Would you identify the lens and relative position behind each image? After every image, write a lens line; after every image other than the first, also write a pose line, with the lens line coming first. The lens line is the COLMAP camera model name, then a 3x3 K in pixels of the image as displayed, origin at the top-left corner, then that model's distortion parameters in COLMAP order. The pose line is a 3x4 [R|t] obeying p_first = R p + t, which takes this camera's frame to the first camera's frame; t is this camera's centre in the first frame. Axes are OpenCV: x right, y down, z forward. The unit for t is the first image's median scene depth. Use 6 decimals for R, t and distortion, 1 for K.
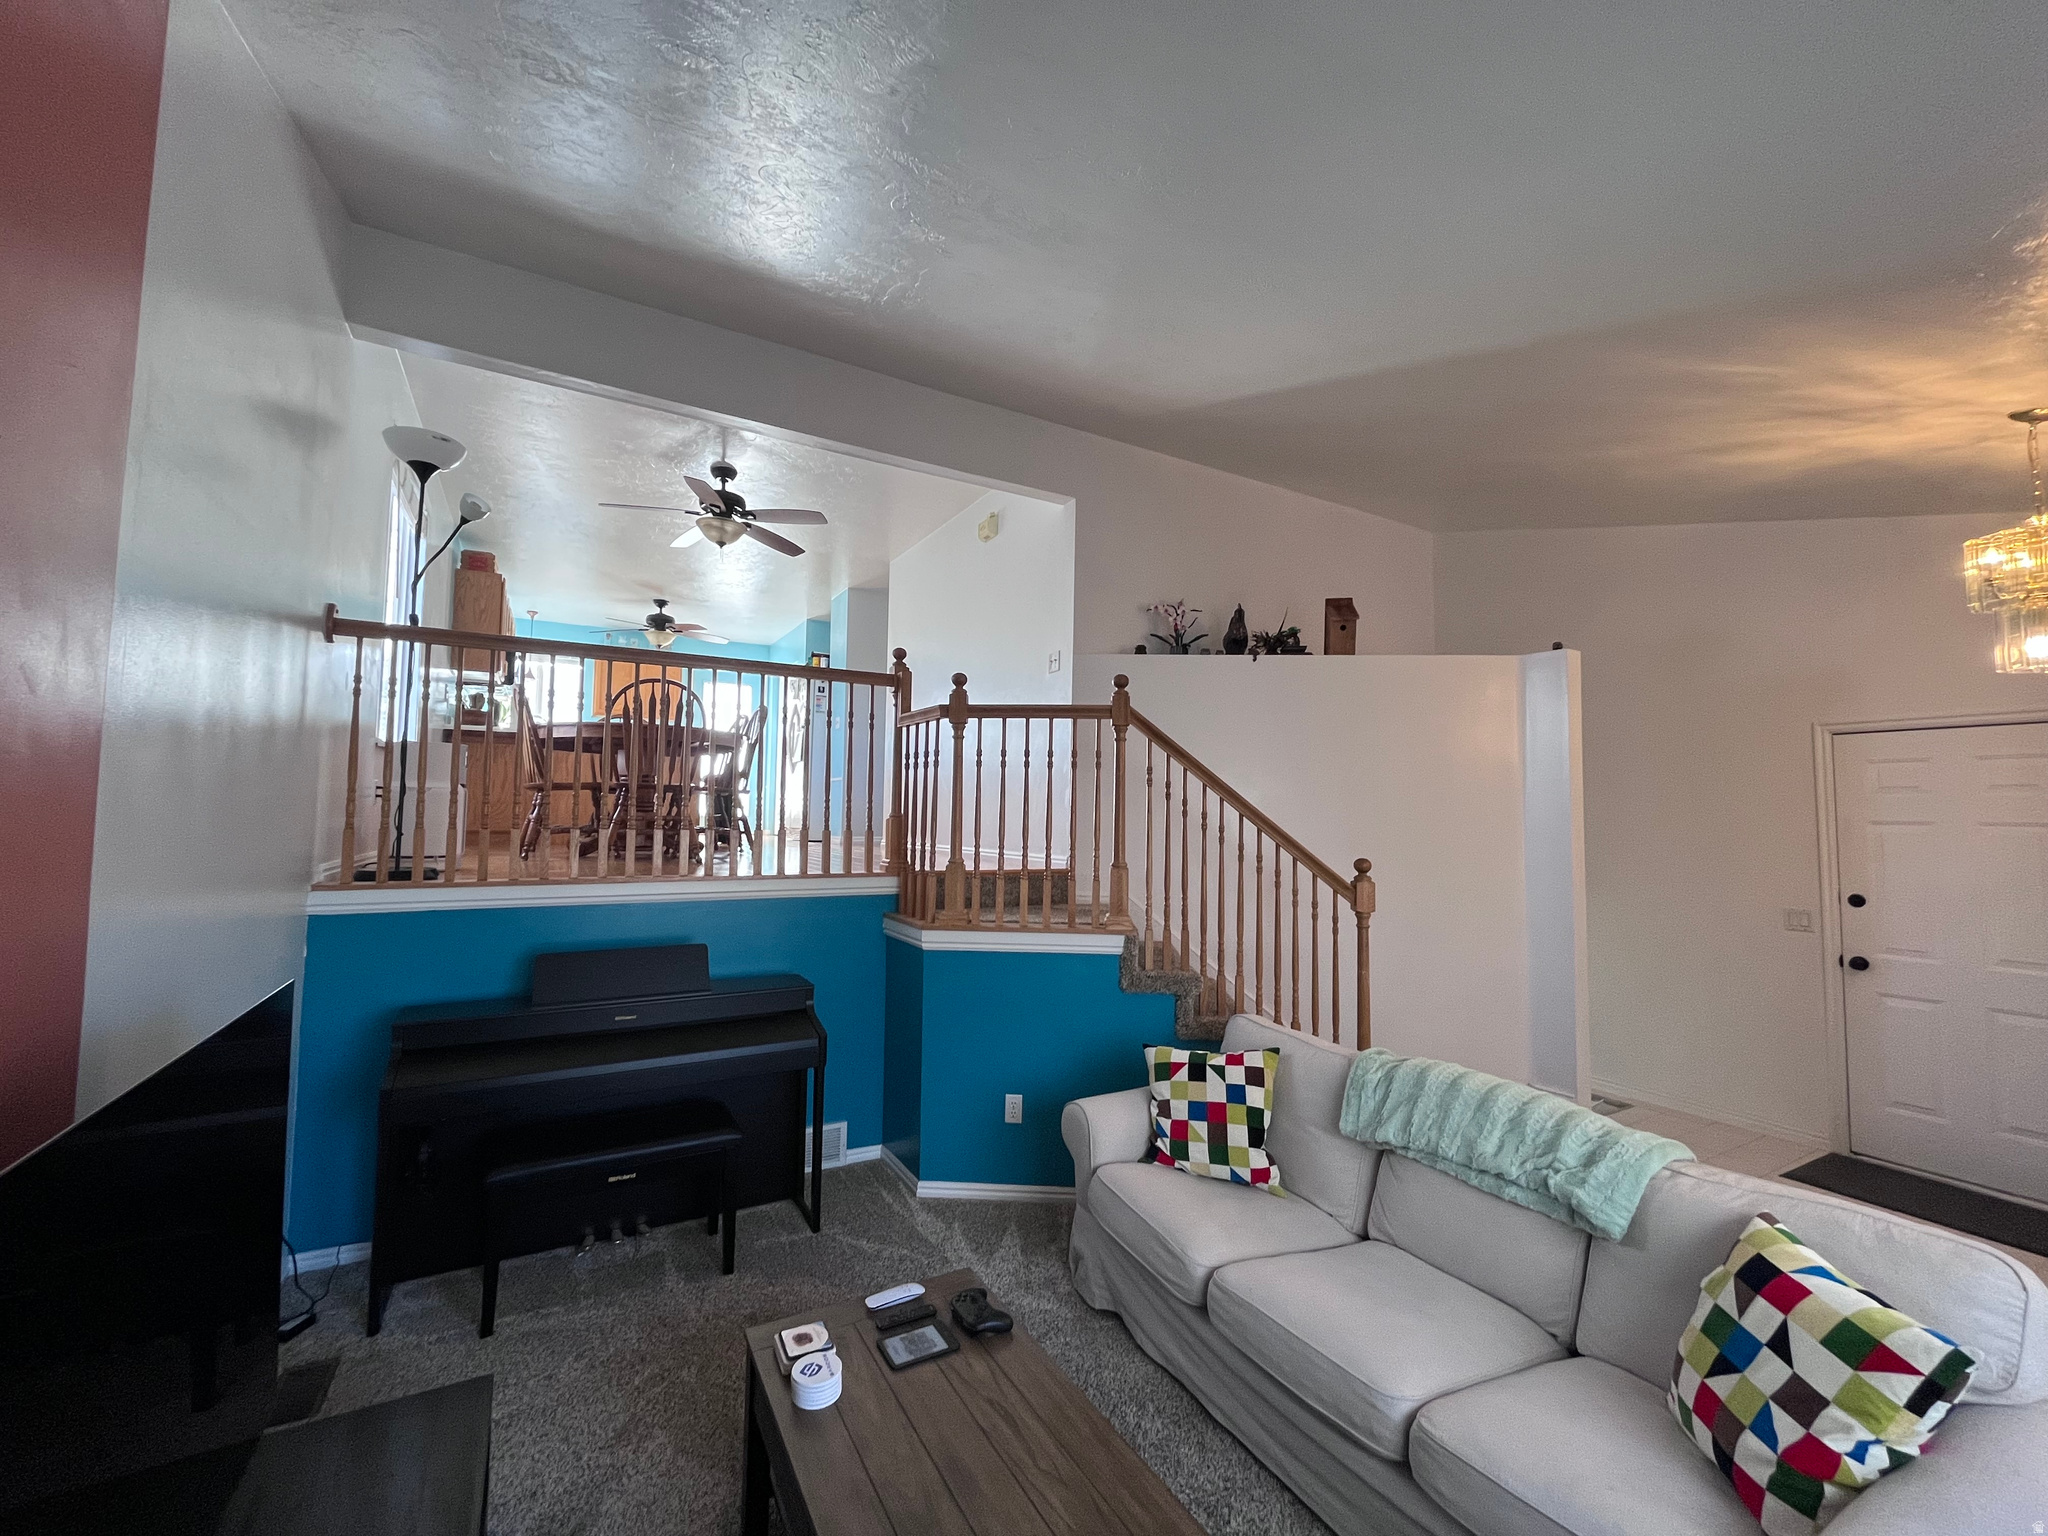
lens RADIAL K [[817.2, 0, 1020.3], [0, 817.2, 770.8], [0, 0, 1]] dist [-0.001216, 0.000047]
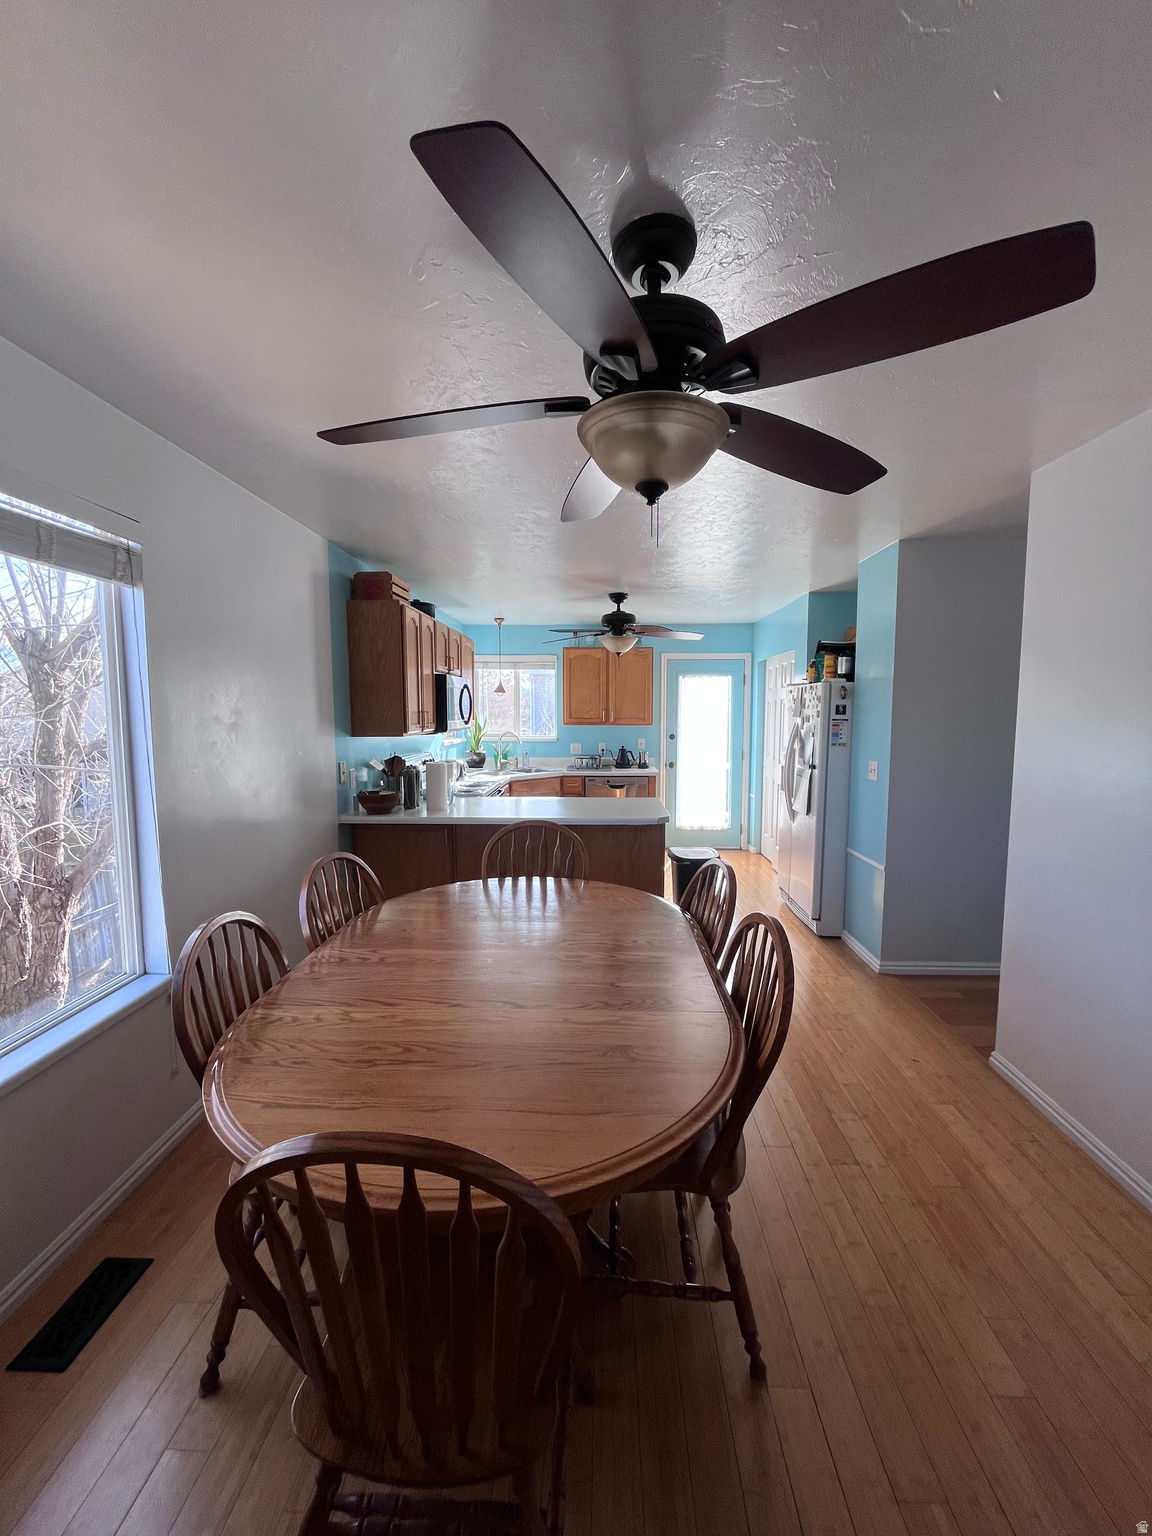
lens RADIAL K [[612.9, 0, 567.2], [0, 612.9, 770.7], [0, 0, 1]] dist [-0.001216, 0.000047]
pose [[0.834865, 0.046755, -0.548466, -0.207294], [0.035902, 0.989640, 0.139013, -0.163746], [0.549283, -0.135748, 0.824537, 0.623878]]
